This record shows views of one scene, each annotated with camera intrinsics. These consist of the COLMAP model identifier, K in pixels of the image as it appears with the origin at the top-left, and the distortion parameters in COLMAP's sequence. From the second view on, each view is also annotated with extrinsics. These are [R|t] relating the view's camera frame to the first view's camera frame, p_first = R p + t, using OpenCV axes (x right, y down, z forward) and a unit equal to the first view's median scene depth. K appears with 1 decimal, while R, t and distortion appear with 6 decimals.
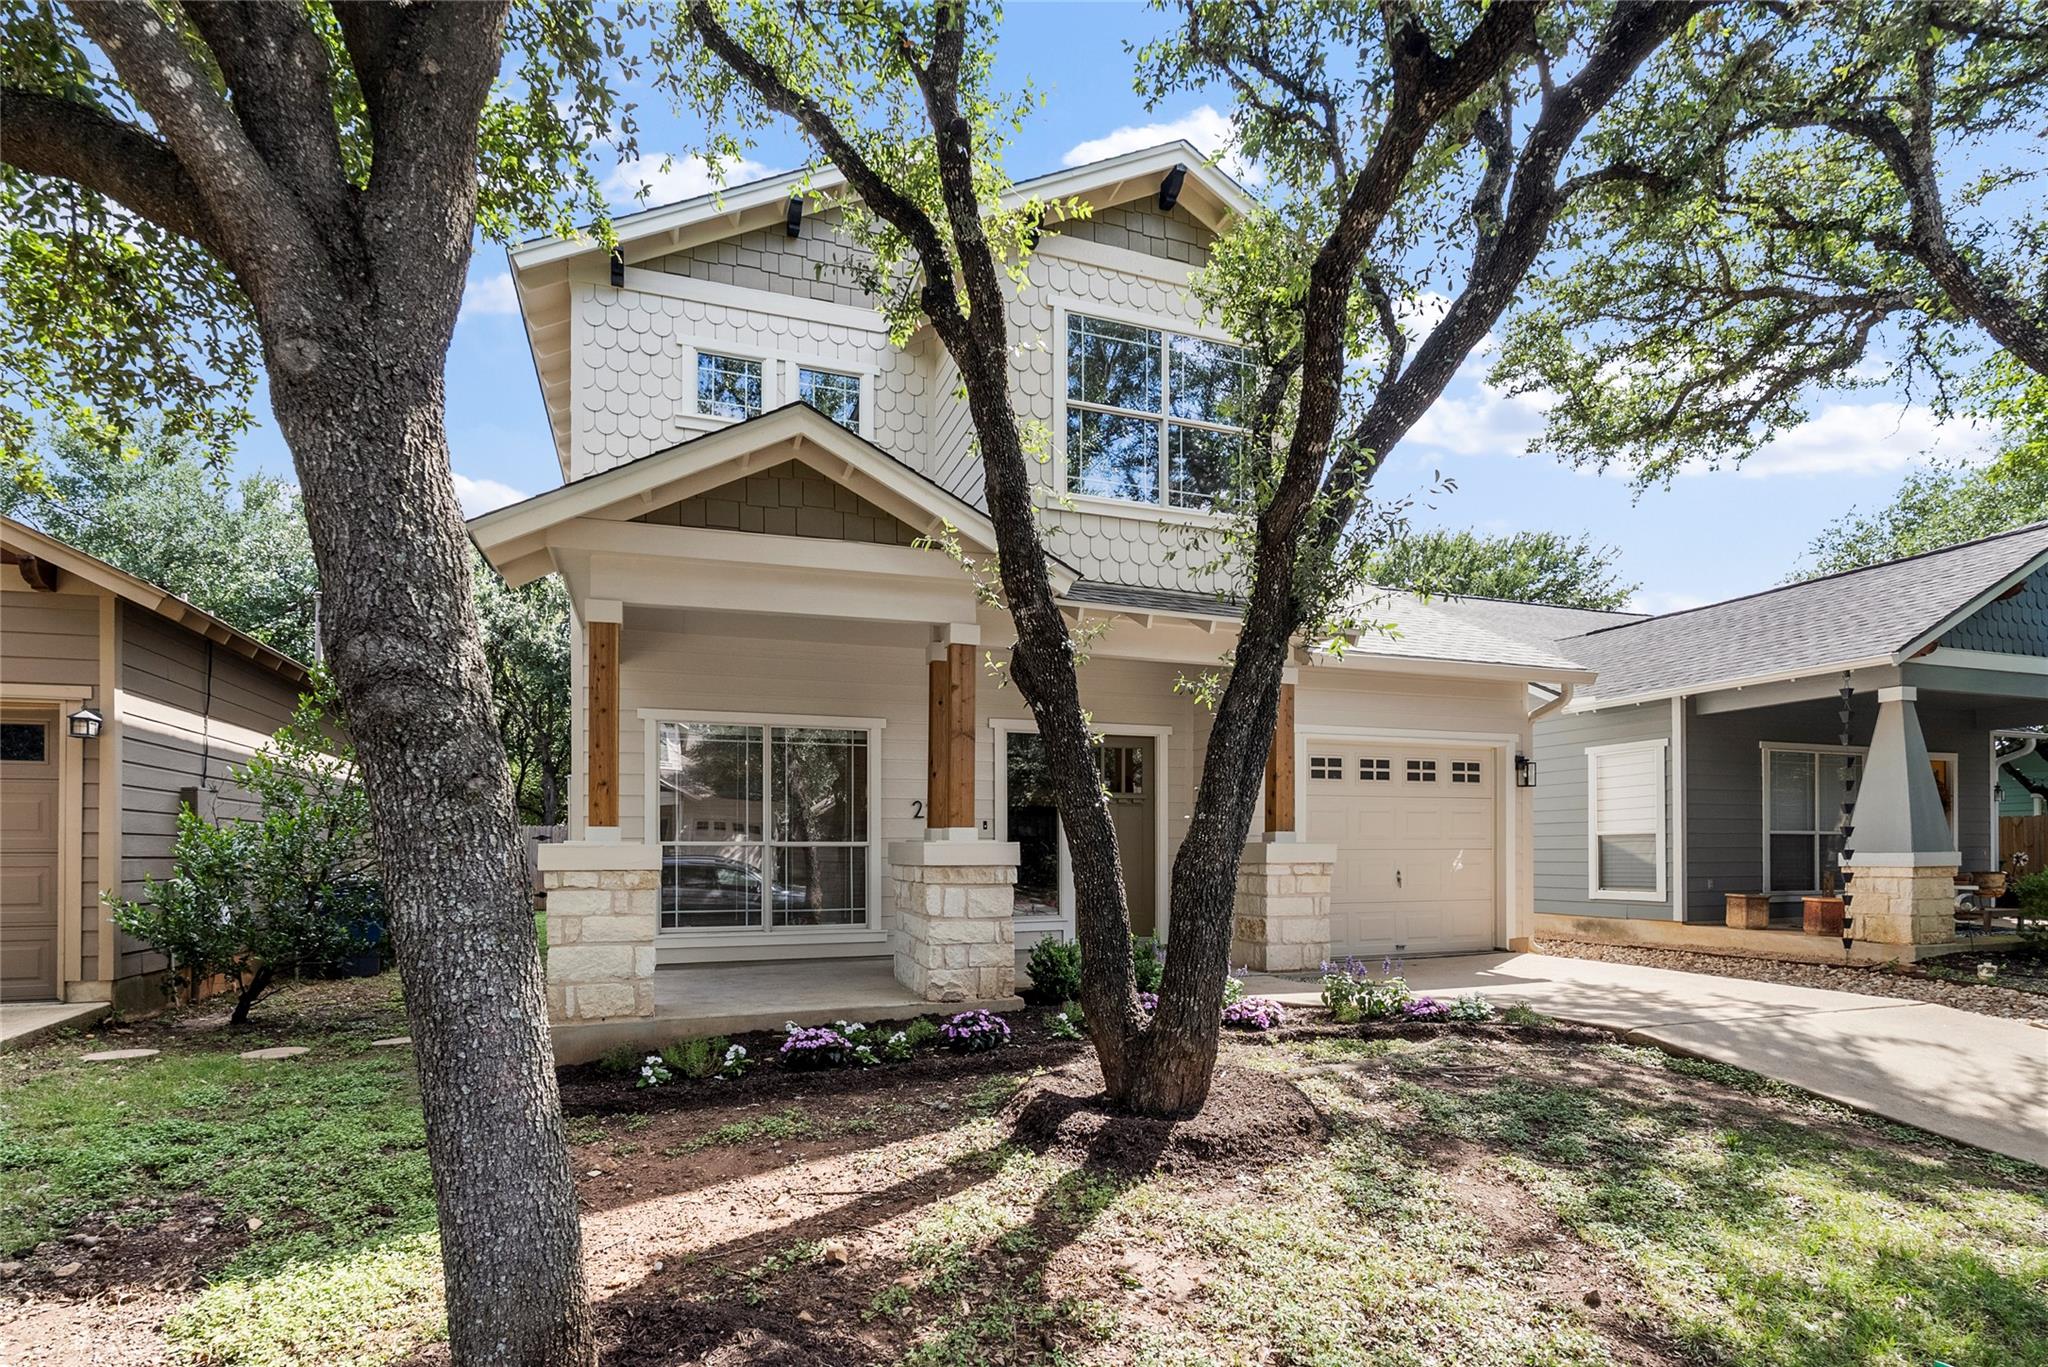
lens RADIAL K [[1034.1, 0, 1047.1], [0, 1034.1, 698.7], [0, 0, 1]] dist [-0.003407, 0.000100]
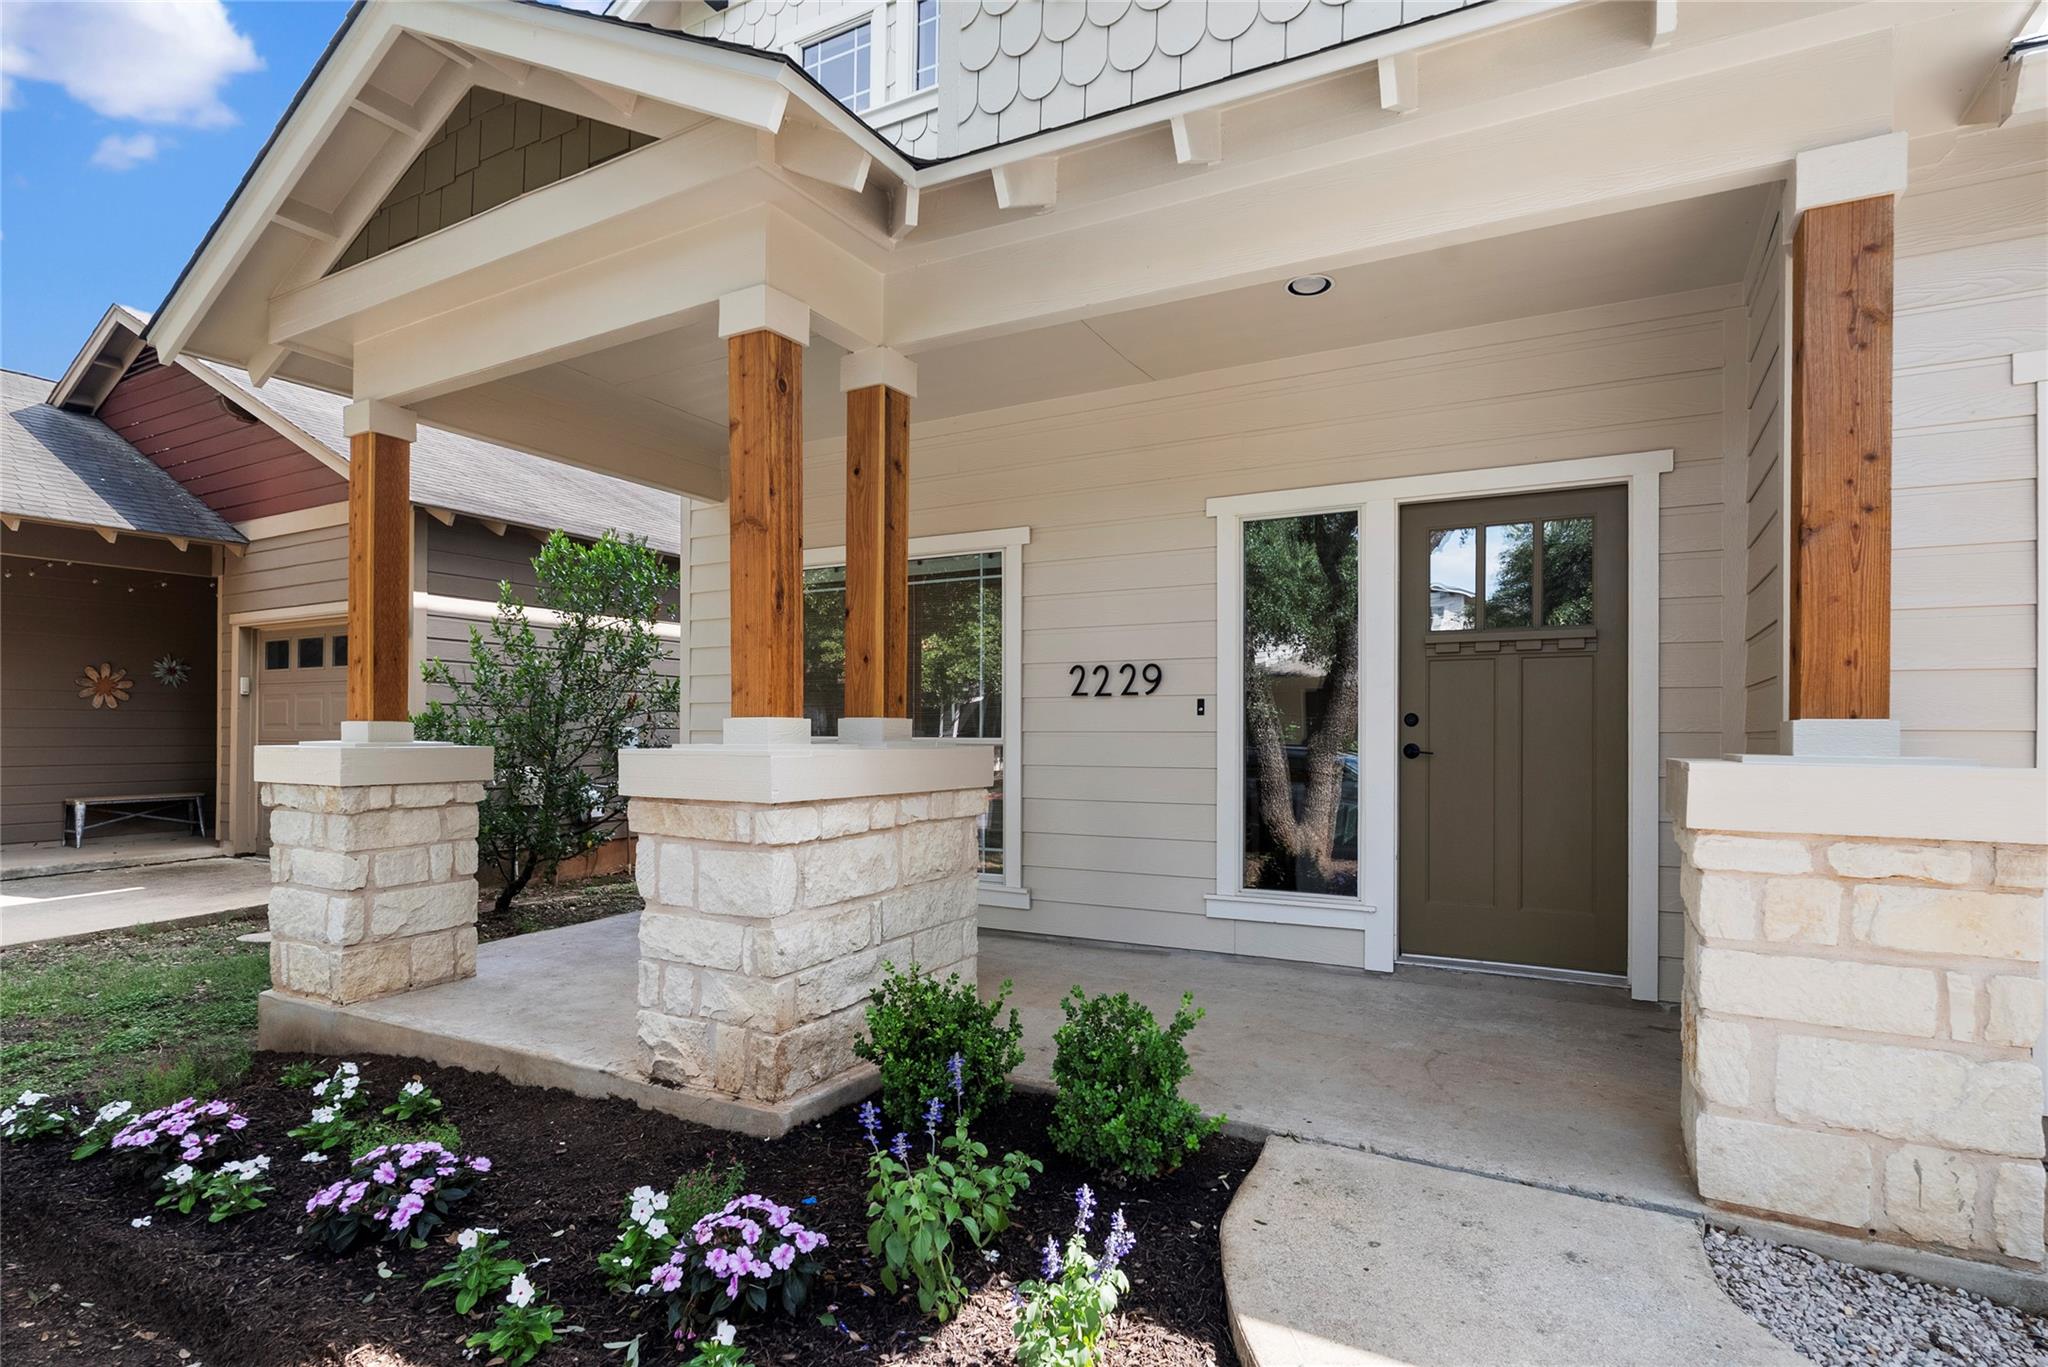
lens RADIAL K [[1046.1, 0, 1028.1], [0, 1046.1, 674.7], [0, 0, 1]] dist [-0.002113, -0.000157]
pose [[0.656087, -0.033845, -0.753926, 0.435633], [0.106391, 0.993165, 0.048000, 0.113355], [0.747148, -0.111703, 0.655204, 0.933772]]
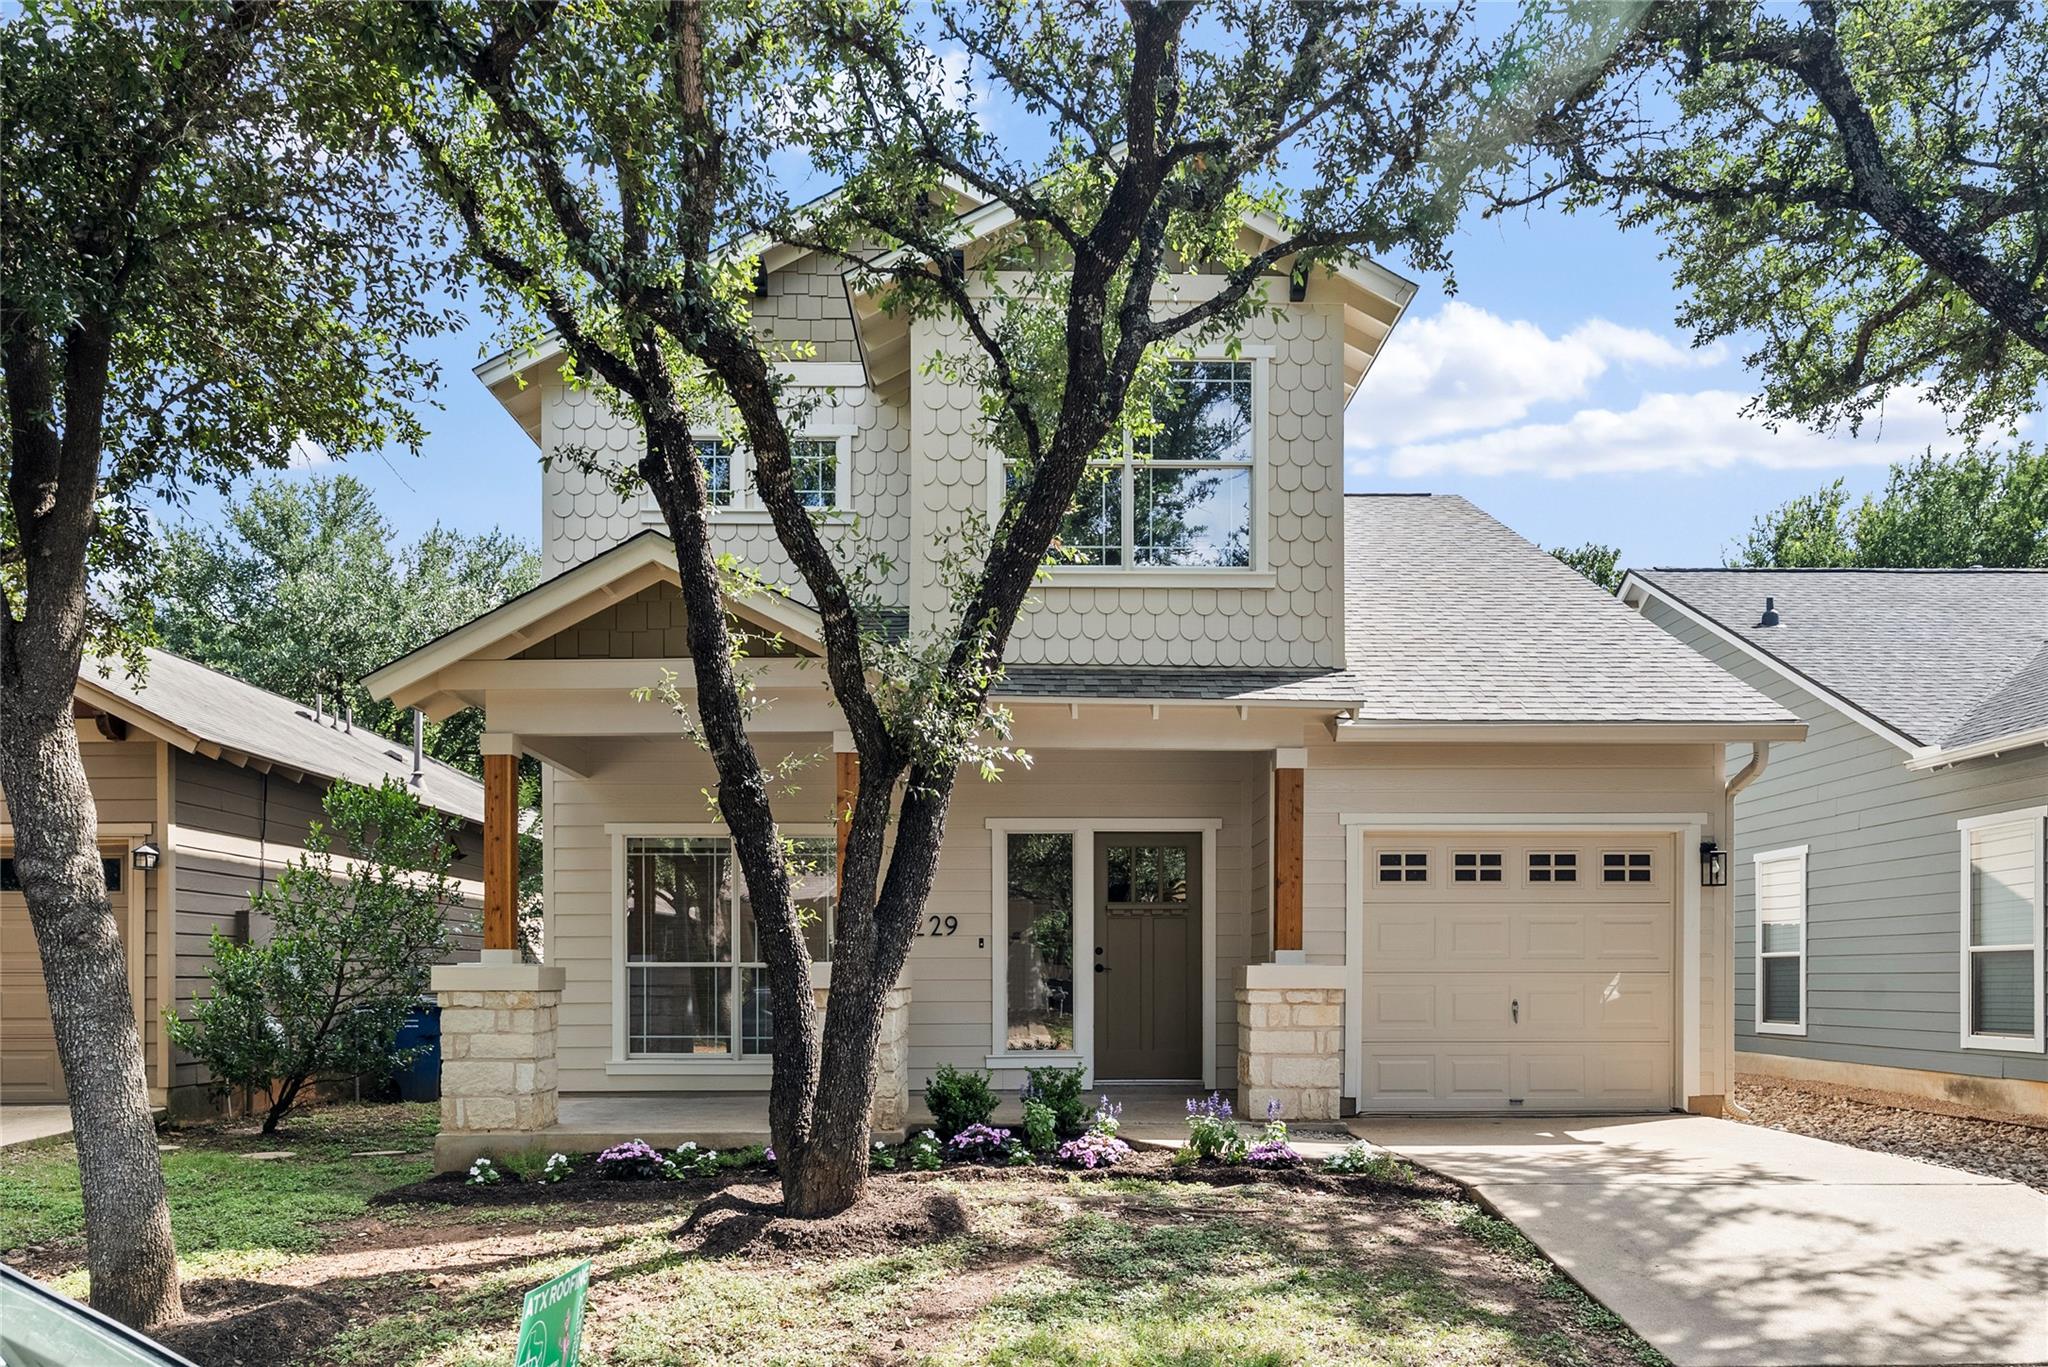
lens RADIAL K [[1576.2, 0, 1024.0], [0, 1576.2, 683.5], [0, 0, 1]] dist [-0.000509, 0.006265]
pose [[0.940317, -0.058330, -0.335264, 0.671214], [0.046935, 0.998015, -0.041997, -0.057598], [0.337048, 0.023755, 0.941188, -0.362619]]
